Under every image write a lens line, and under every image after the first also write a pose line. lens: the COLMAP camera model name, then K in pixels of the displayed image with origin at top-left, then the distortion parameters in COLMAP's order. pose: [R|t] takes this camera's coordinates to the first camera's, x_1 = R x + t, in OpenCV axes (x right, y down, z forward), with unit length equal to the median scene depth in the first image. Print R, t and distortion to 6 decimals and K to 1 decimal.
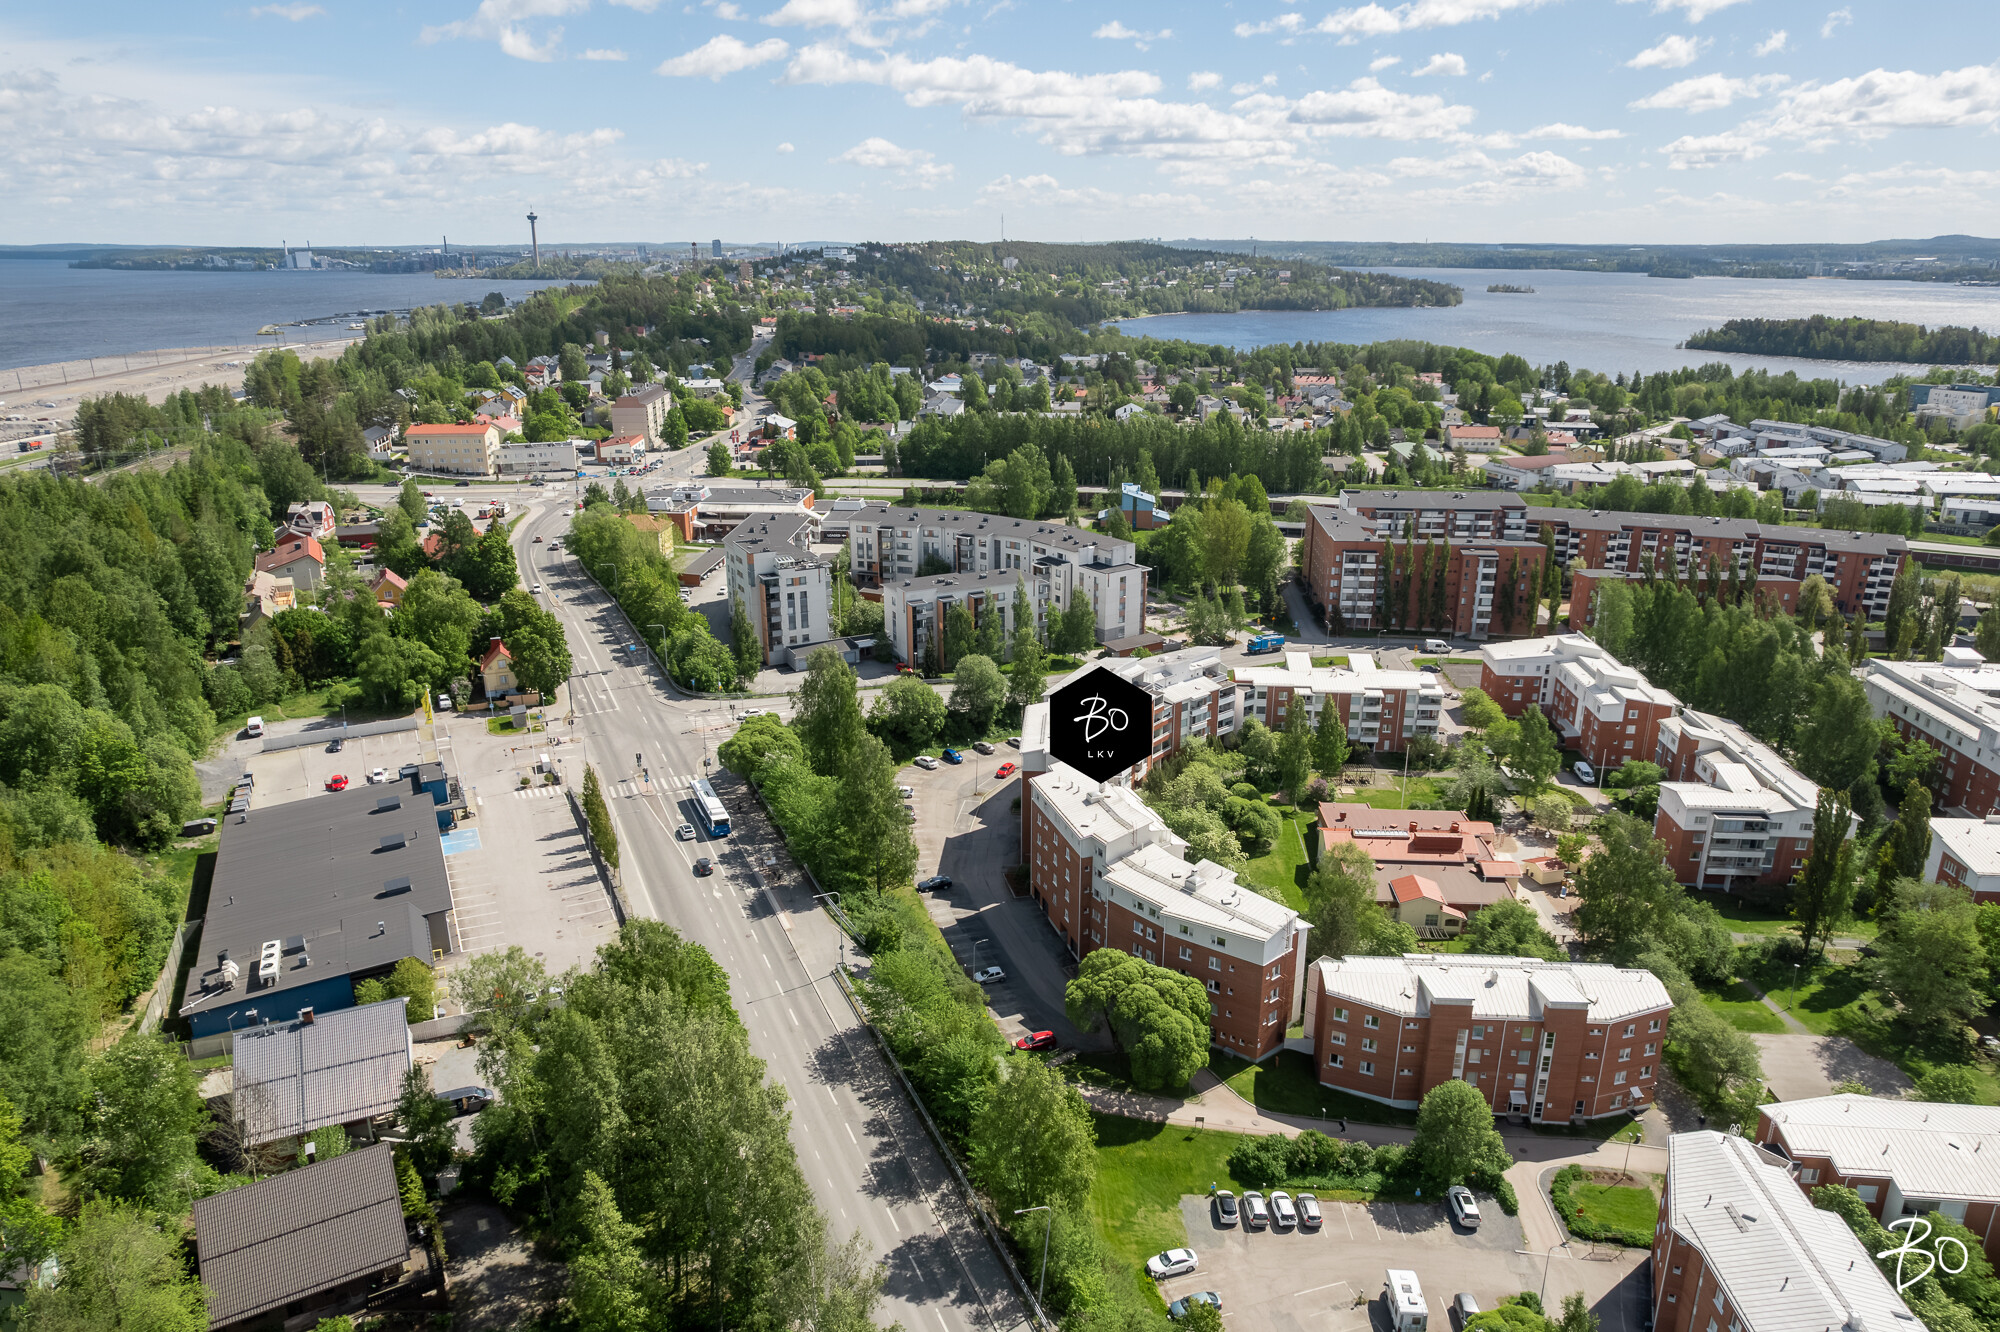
lens RADIAL K [[1279.5, 0, 1022.0], [0, 1279.5, 693.9], [0, 0, 1]] dist [-0.050184, 0.051980]
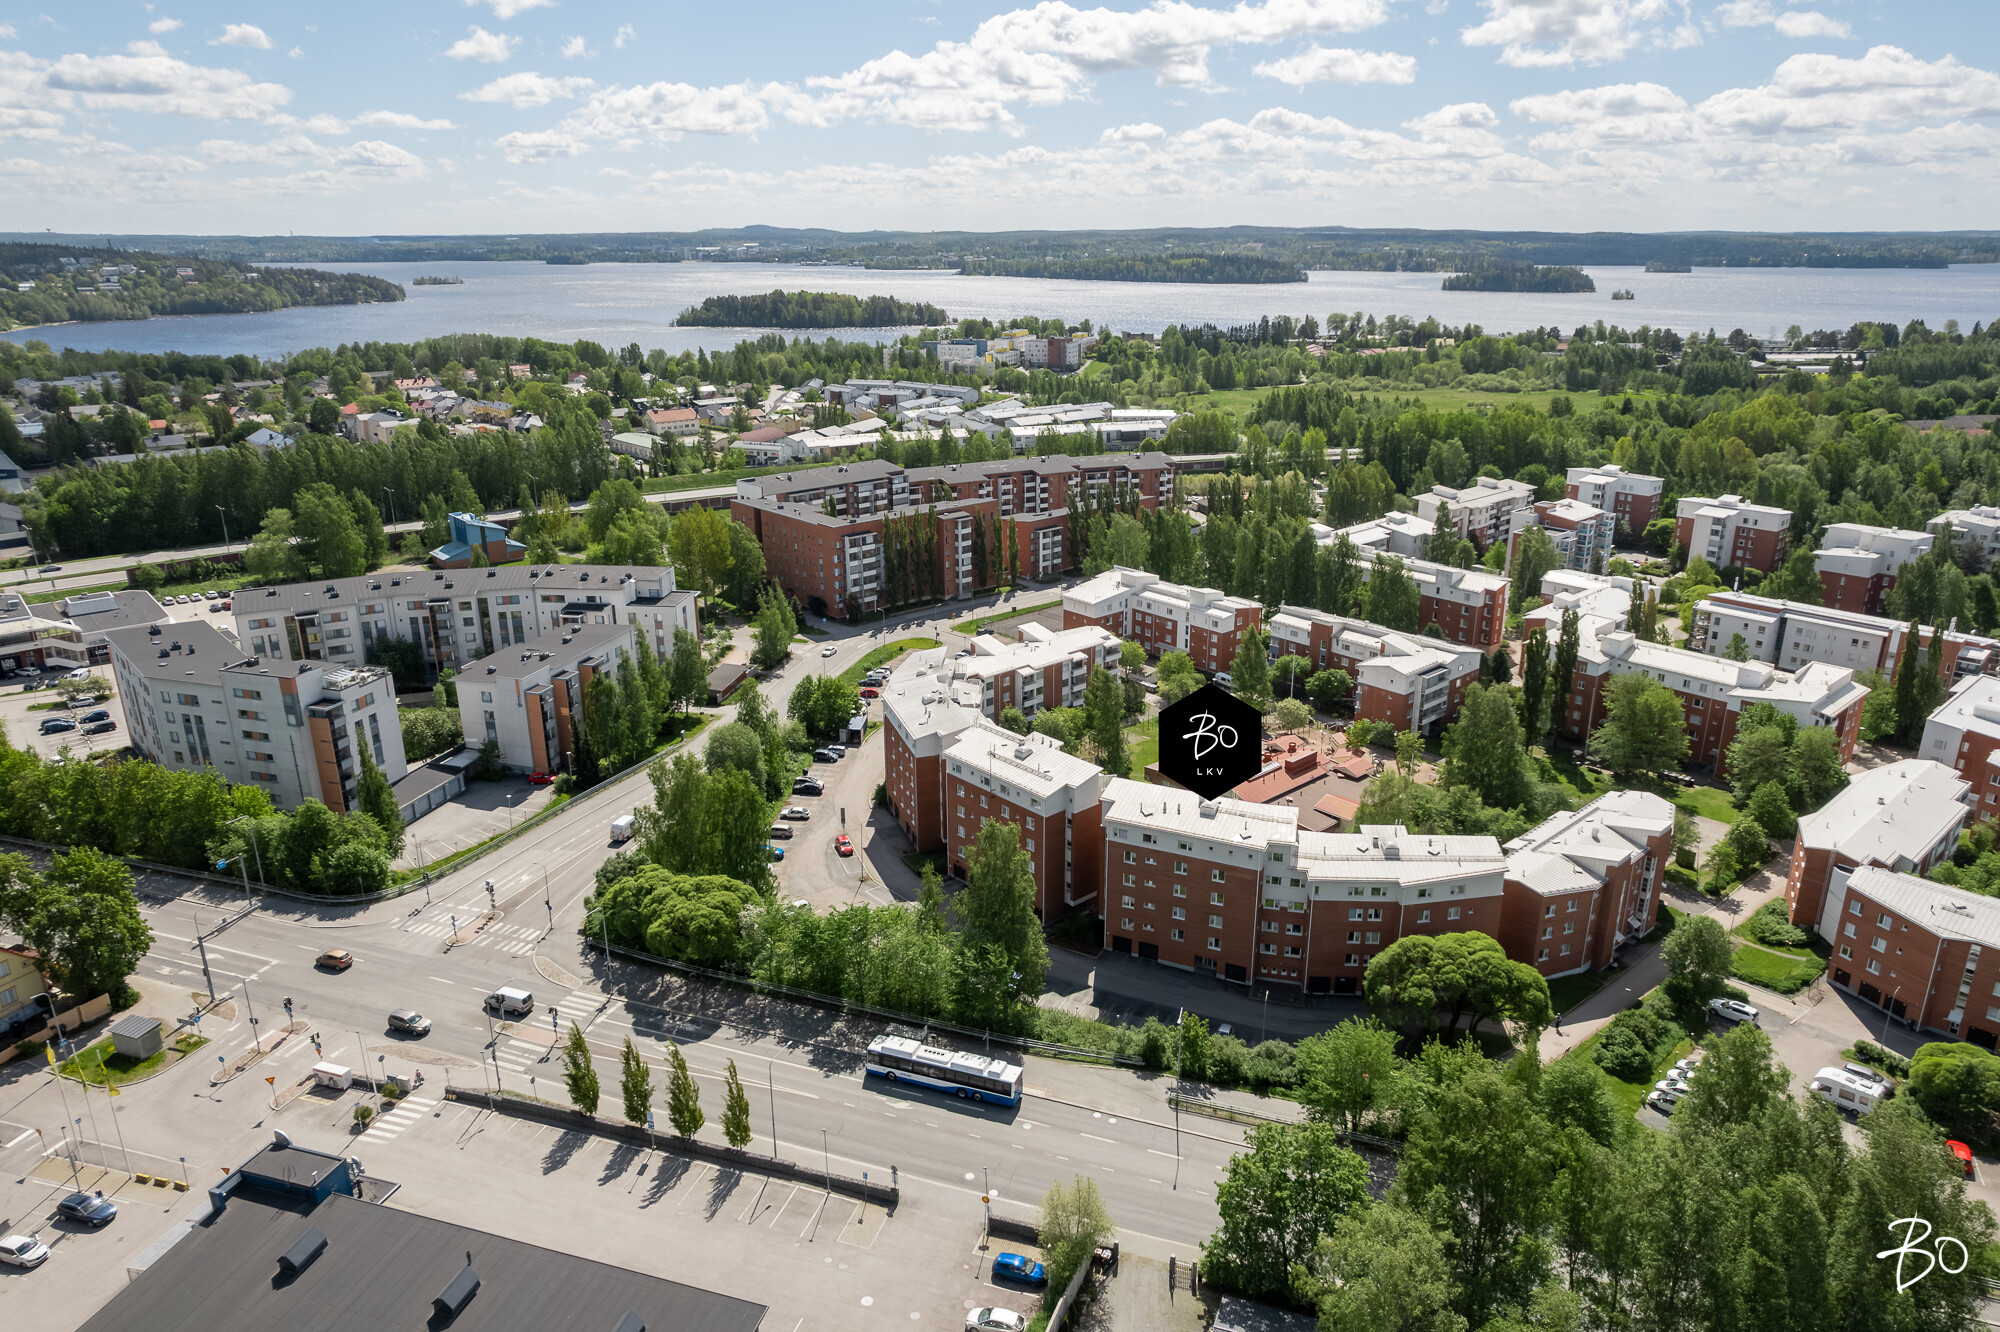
lens RADIAL K [[1279.5, 0, 1022.0], [0, 1279.5, 693.9], [0, 0, 1]] dist [-0.050184, 0.051980]
pose [[0.695641, -0.247853, 0.674279, -0.436493], [0.243640, 0.964368, 0.103125, -0.085881], [-0.675813, 0.092544, 0.731241, 0.296642]]
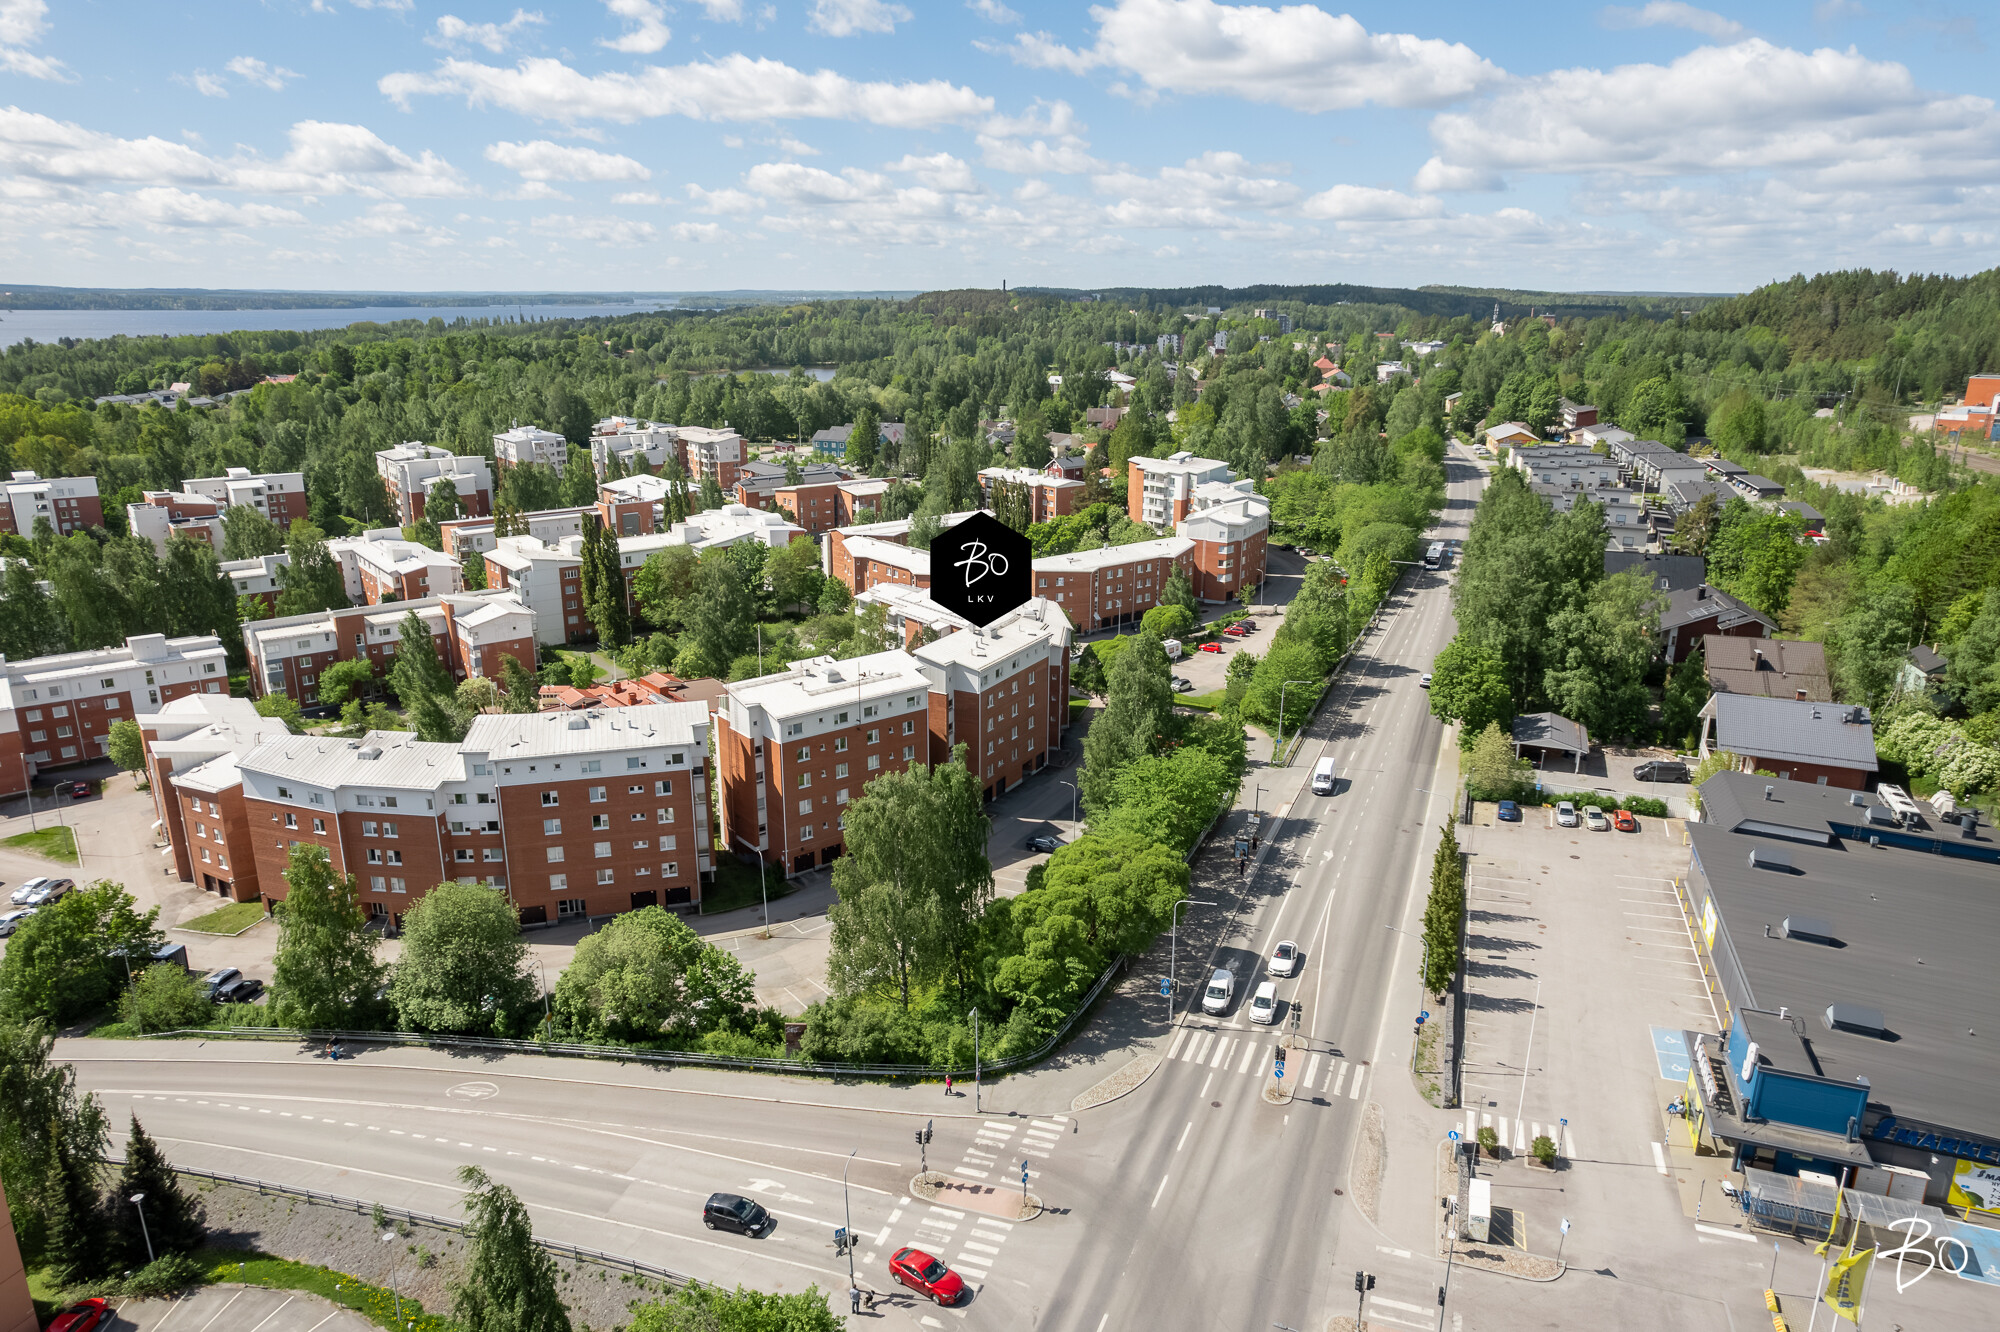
lens RADIAL K [[1260.2, 0, 1000.1], [0, 1260.2, 637.4], [0, 0, 1]] dist [-0.046267, 0.052354]
pose [[-0.676457, -0.206081, 0.707062, -0.436540], [0.232355, 0.851303, 0.470419, -0.253226], [-0.698869, 0.482508, -0.527986, 1.050310]]
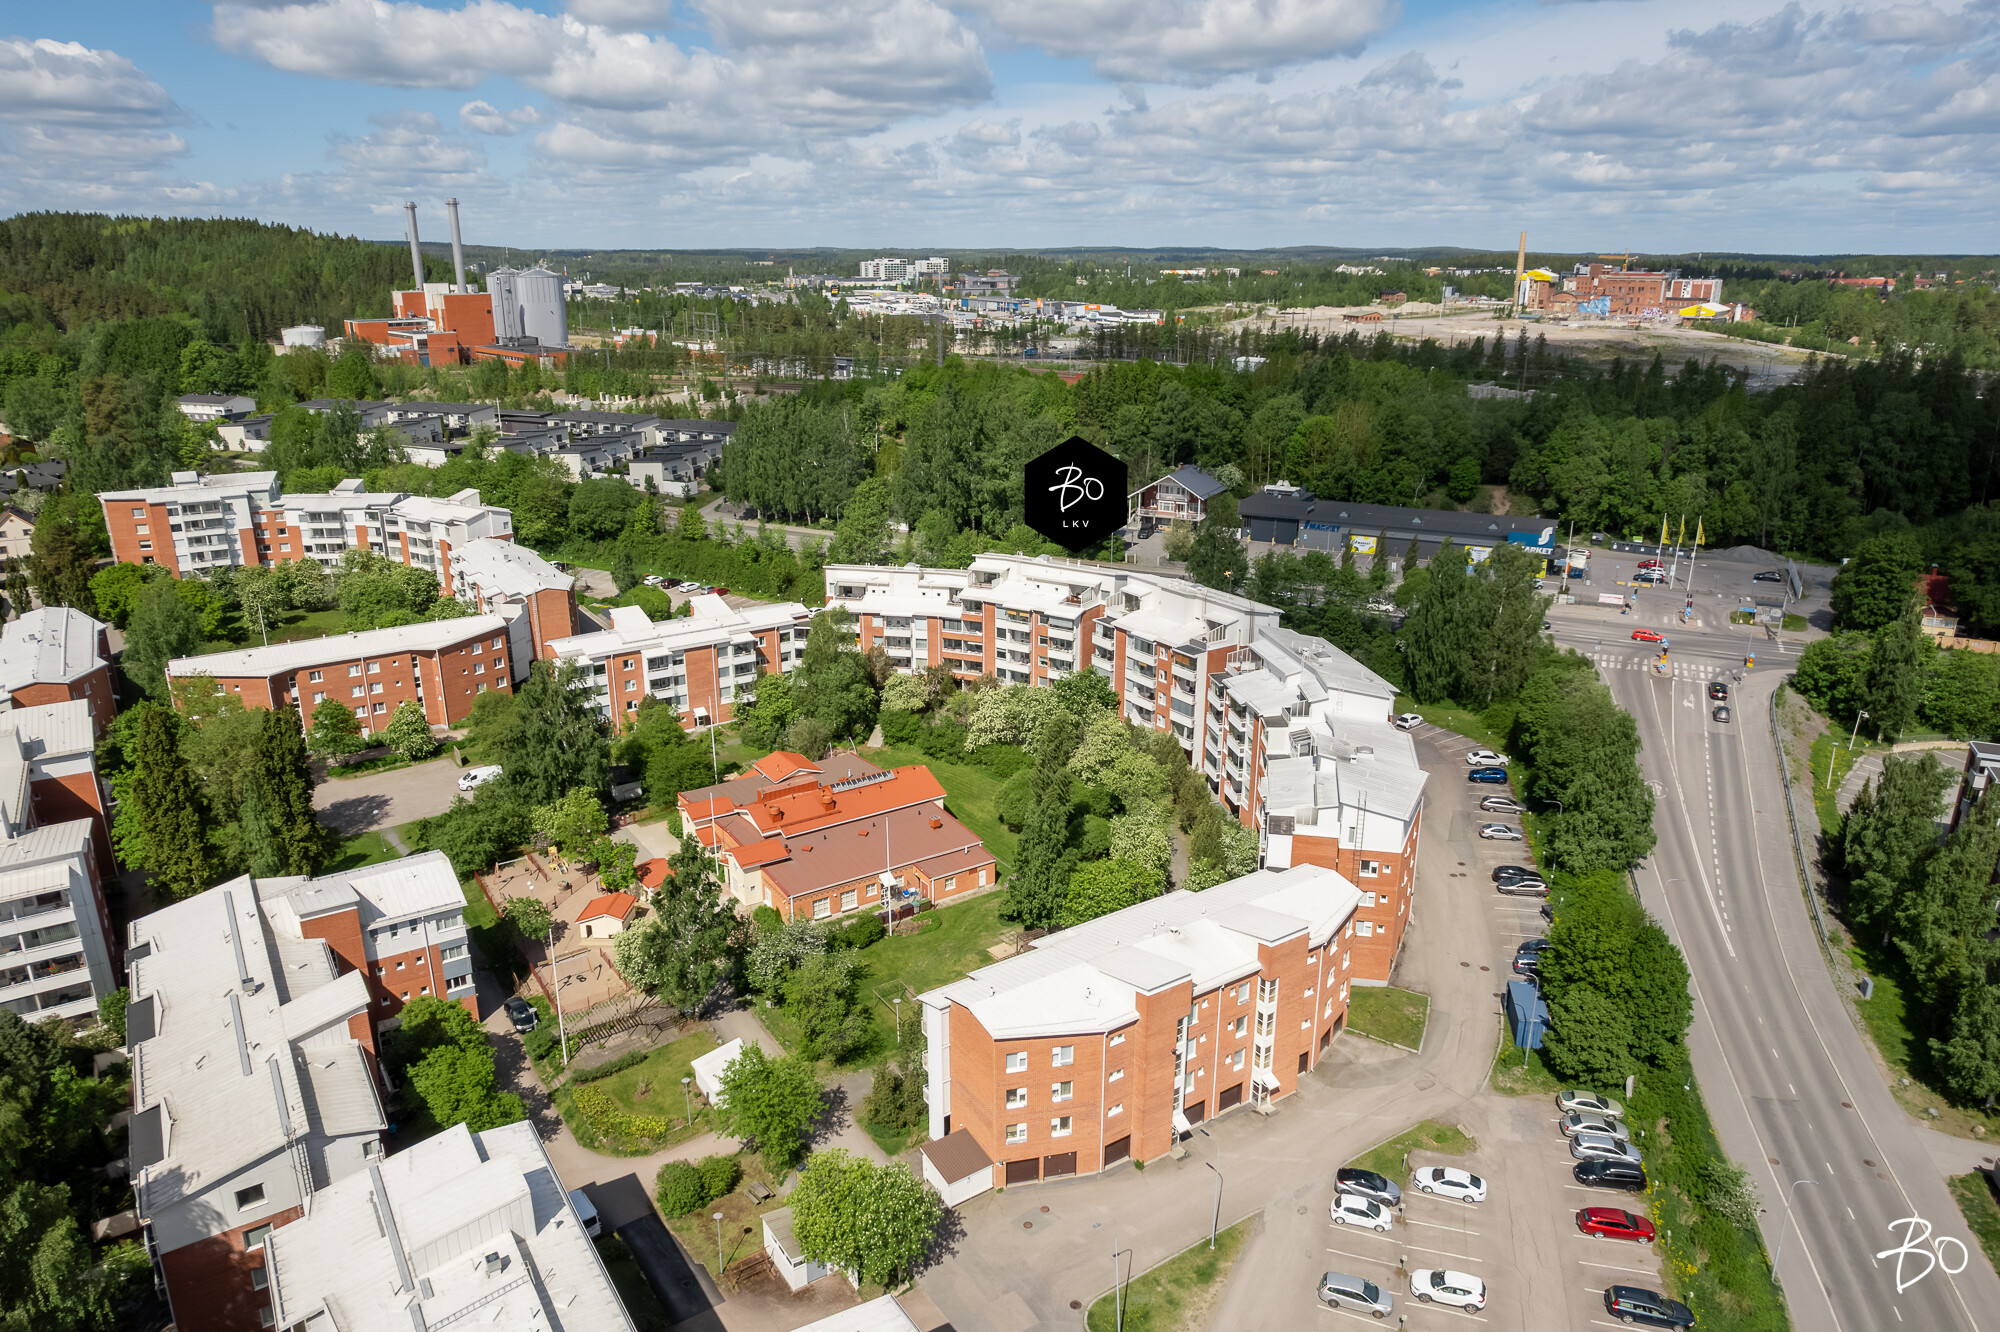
lens RADIAL K [[1297.0, 0, 1011.9], [0, 1297.0, 710.3], [0, 0, 1]] dist [-0.044245, 0.059478]
pose [[-0.801704, 0.197581, -0.564121, 0.510937], [-0.200947, 0.799759, 0.565691, -0.314276], [0.562930, 0.566875, -0.601466, 1.222995]]
